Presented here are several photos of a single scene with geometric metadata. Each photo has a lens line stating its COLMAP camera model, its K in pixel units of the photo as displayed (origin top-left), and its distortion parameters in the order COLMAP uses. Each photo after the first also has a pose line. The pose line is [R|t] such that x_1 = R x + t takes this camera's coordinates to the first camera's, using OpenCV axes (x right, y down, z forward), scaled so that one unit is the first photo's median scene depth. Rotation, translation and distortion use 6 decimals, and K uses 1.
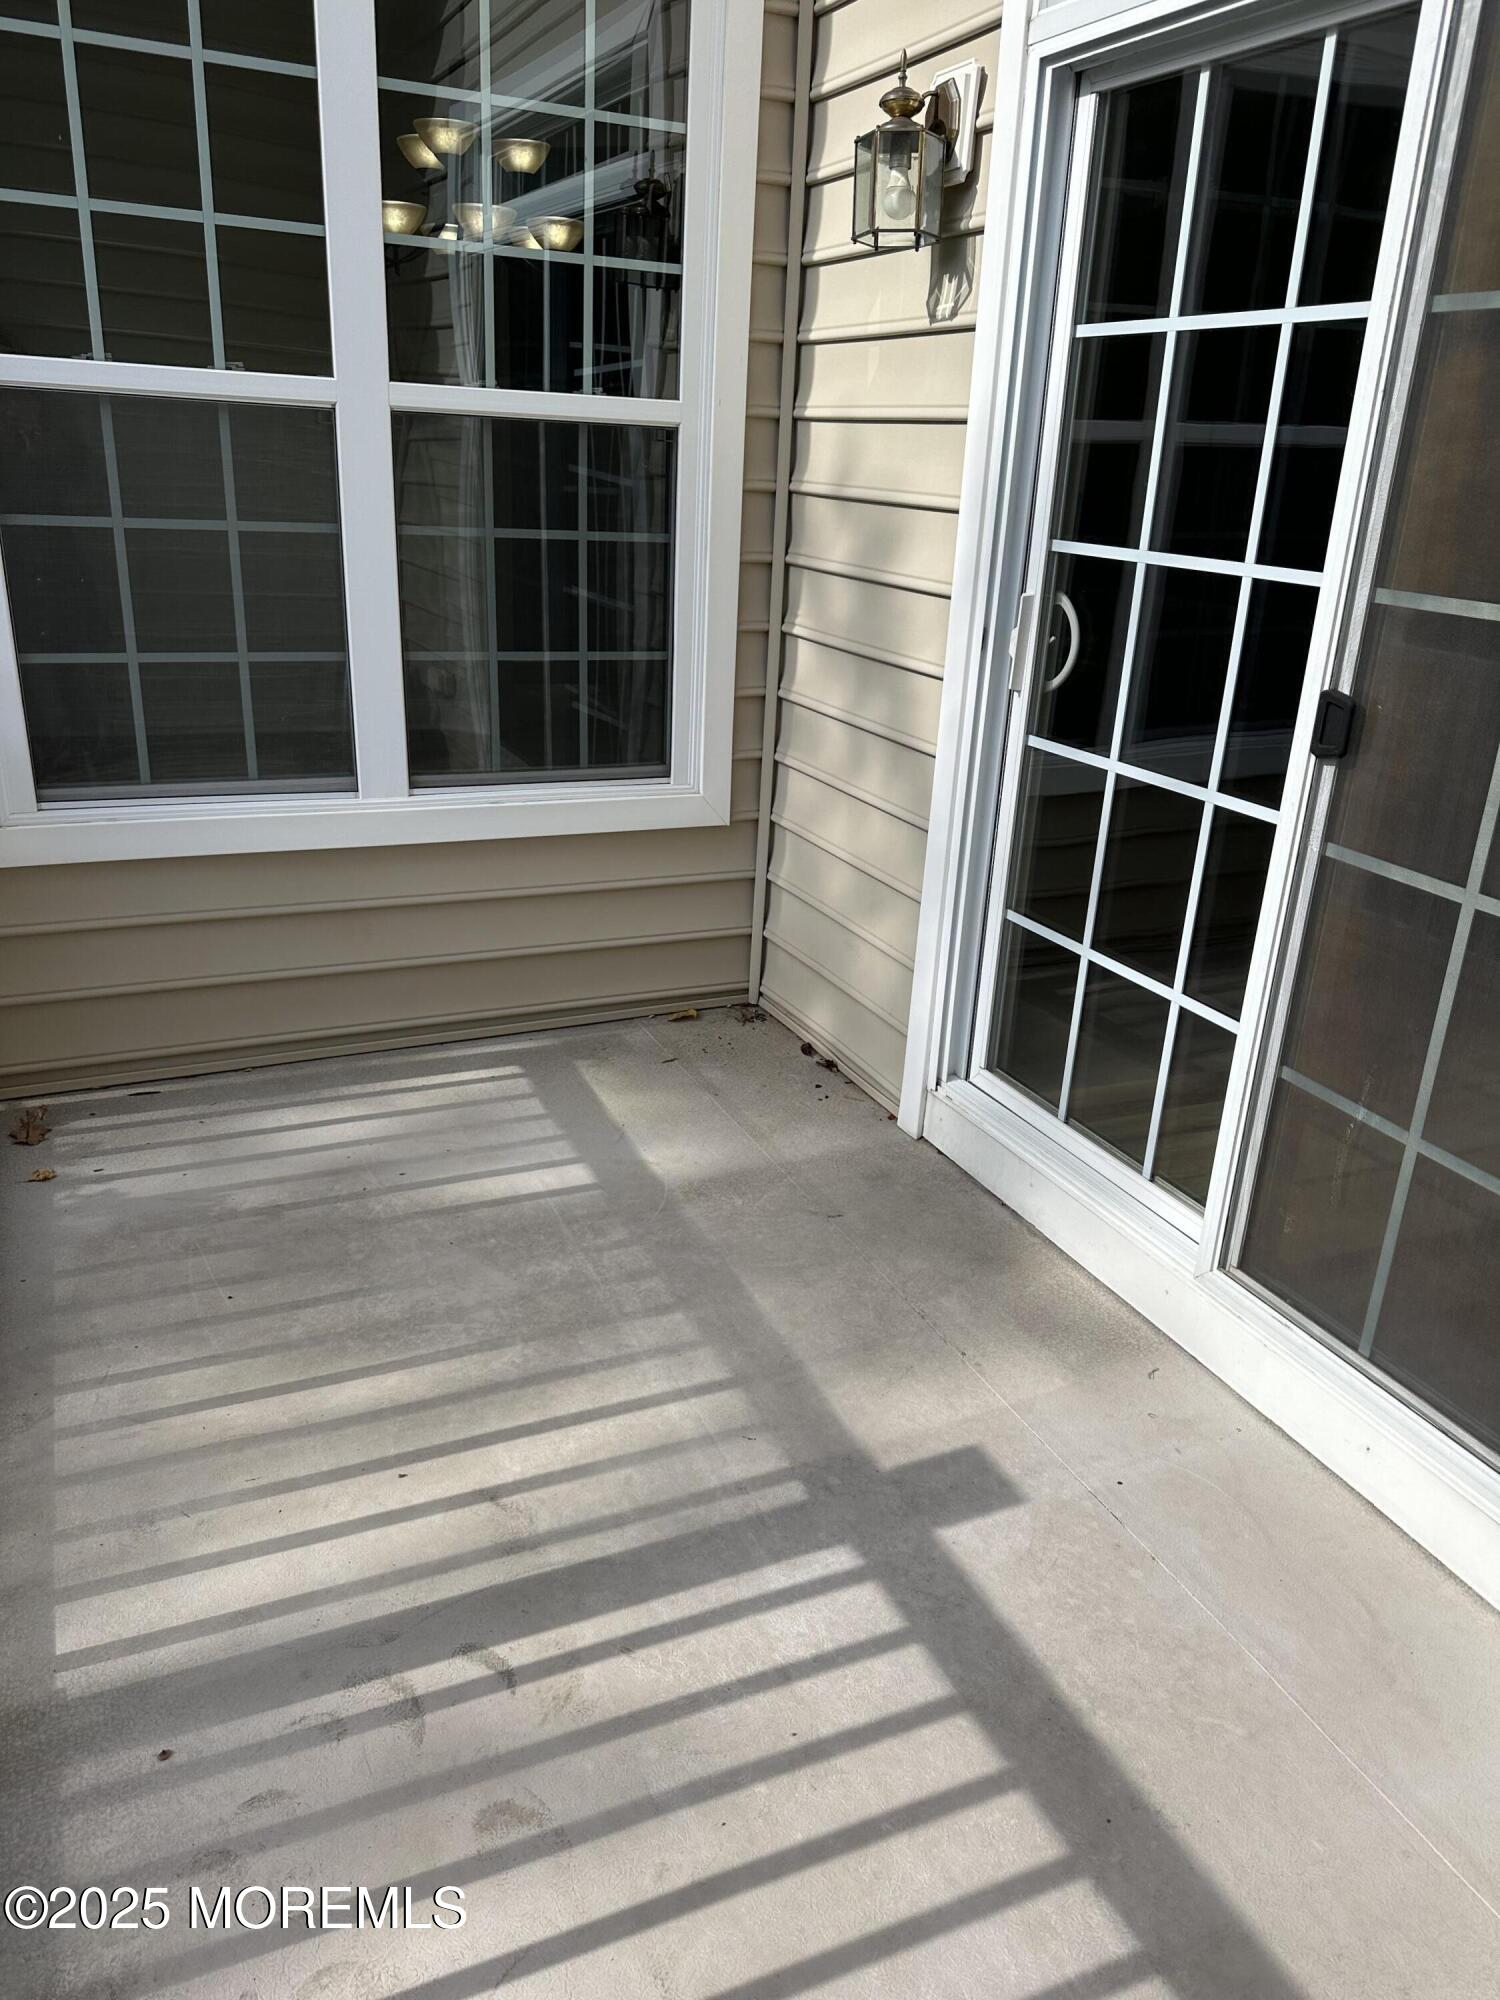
lens RADIAL K [[1427.9, 0, 751.8], [0, 1427.9, 997.0], [0, 0, 1]] dist [0.006910, -0.008804]
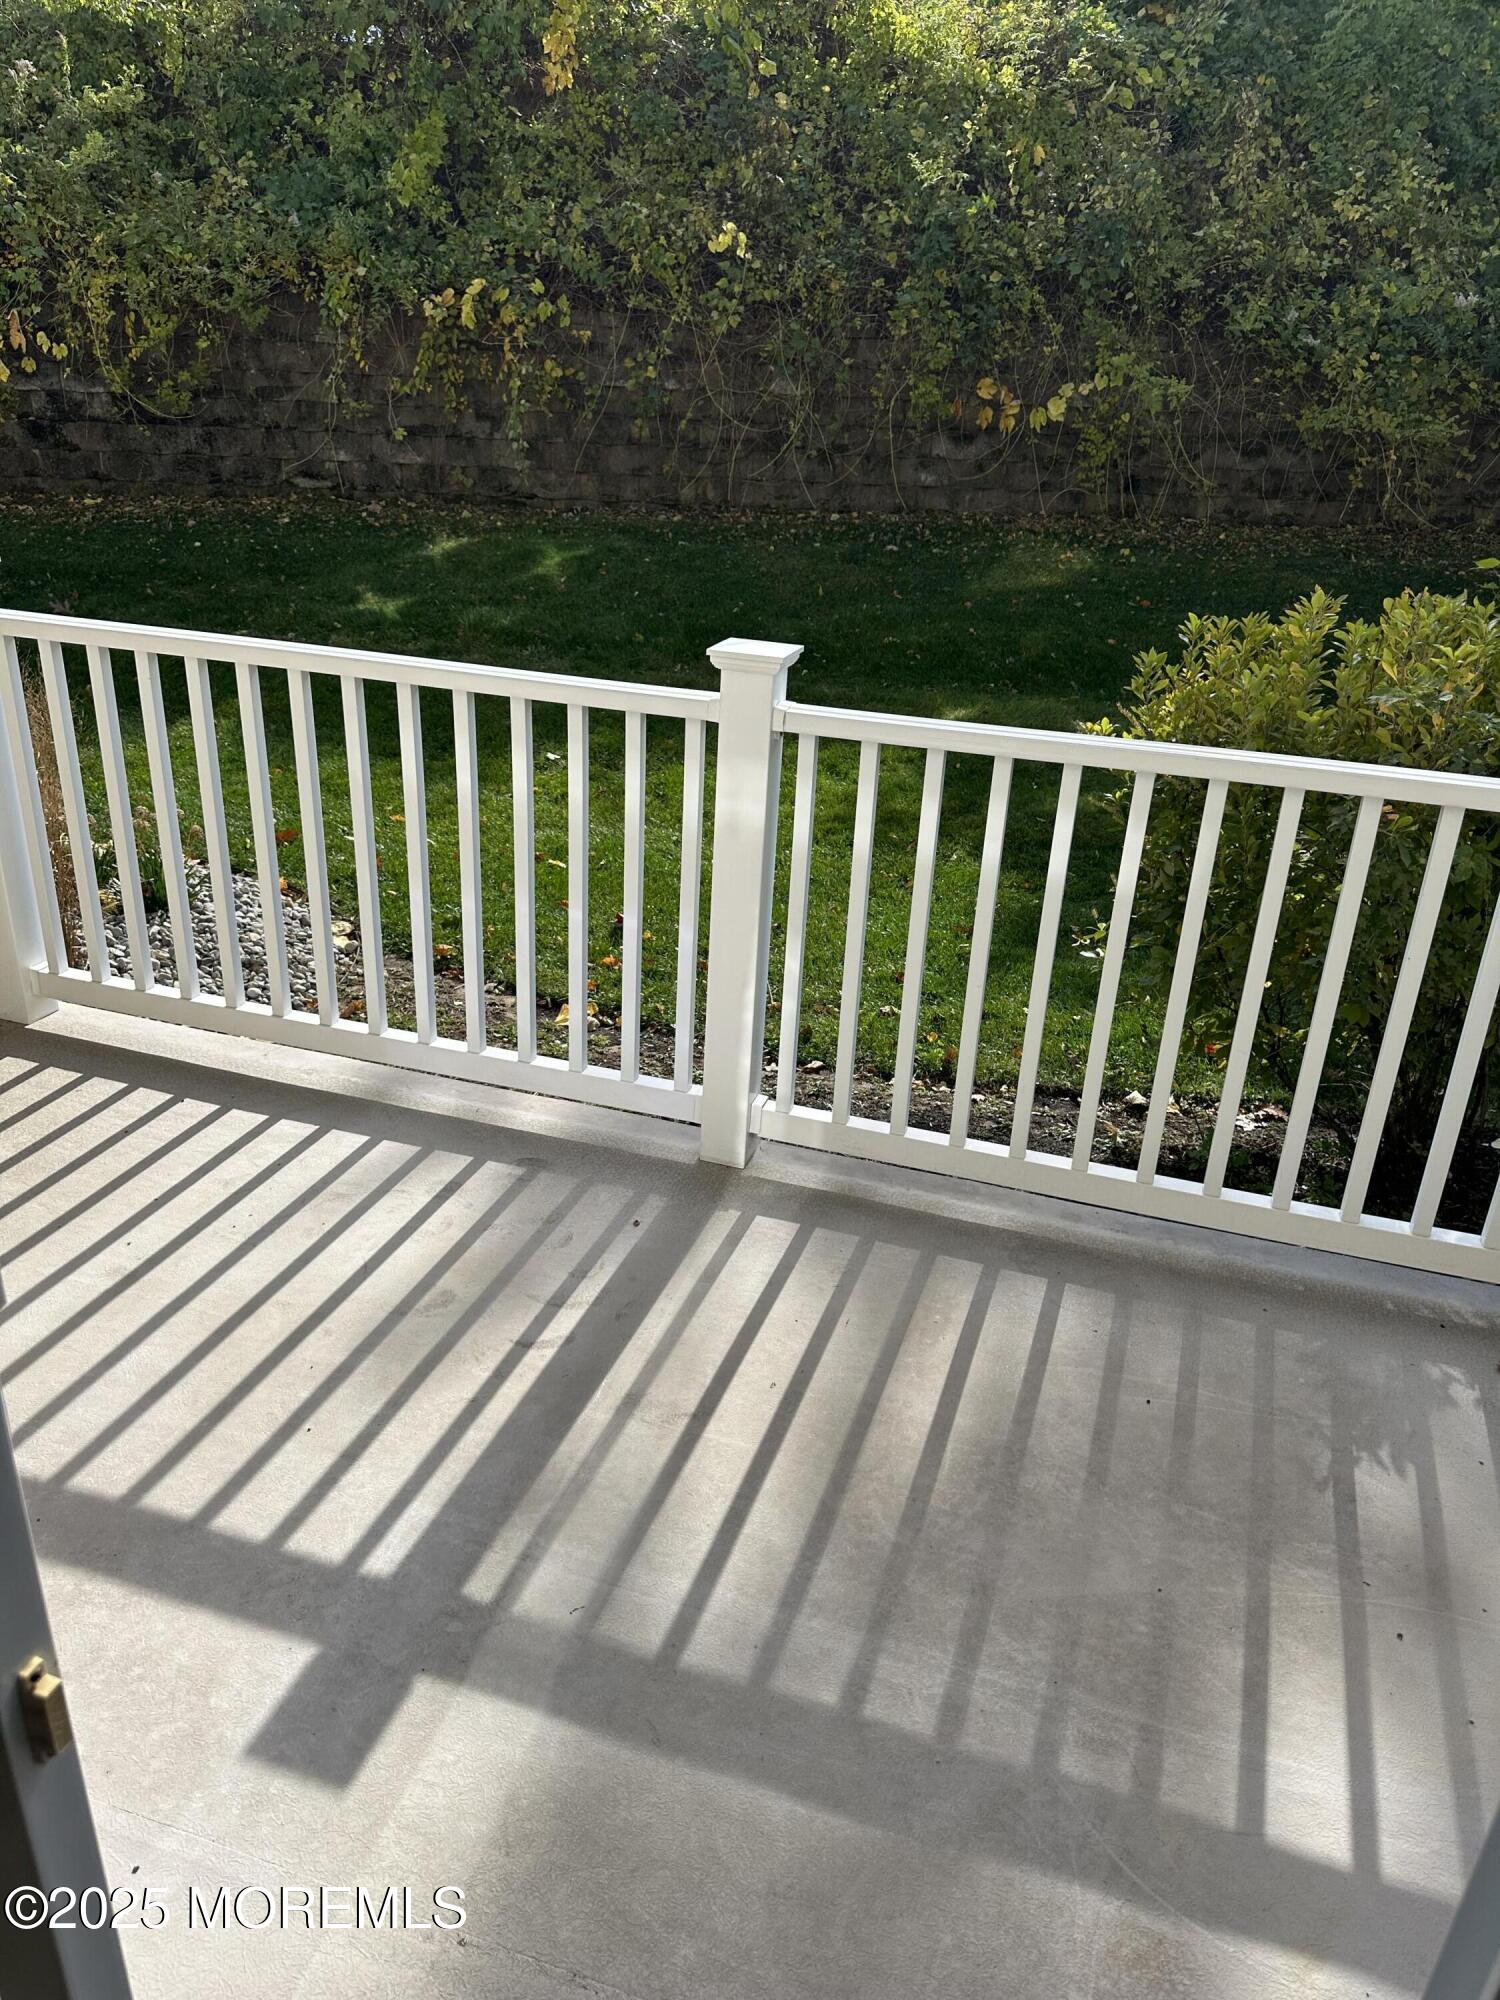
lens RADIAL K [[1427.9, 0, 752.4], [0, 1427.9, 1003.9], [0, 0, 1]] dist [0.006910, -0.008804]
pose [[-0.664122, 0.244477, -0.706522, 0.475647], [-0.342637, 0.740404, 0.578275, -0.515694], [0.664487, 0.626125, -0.407952, 1.297770]]
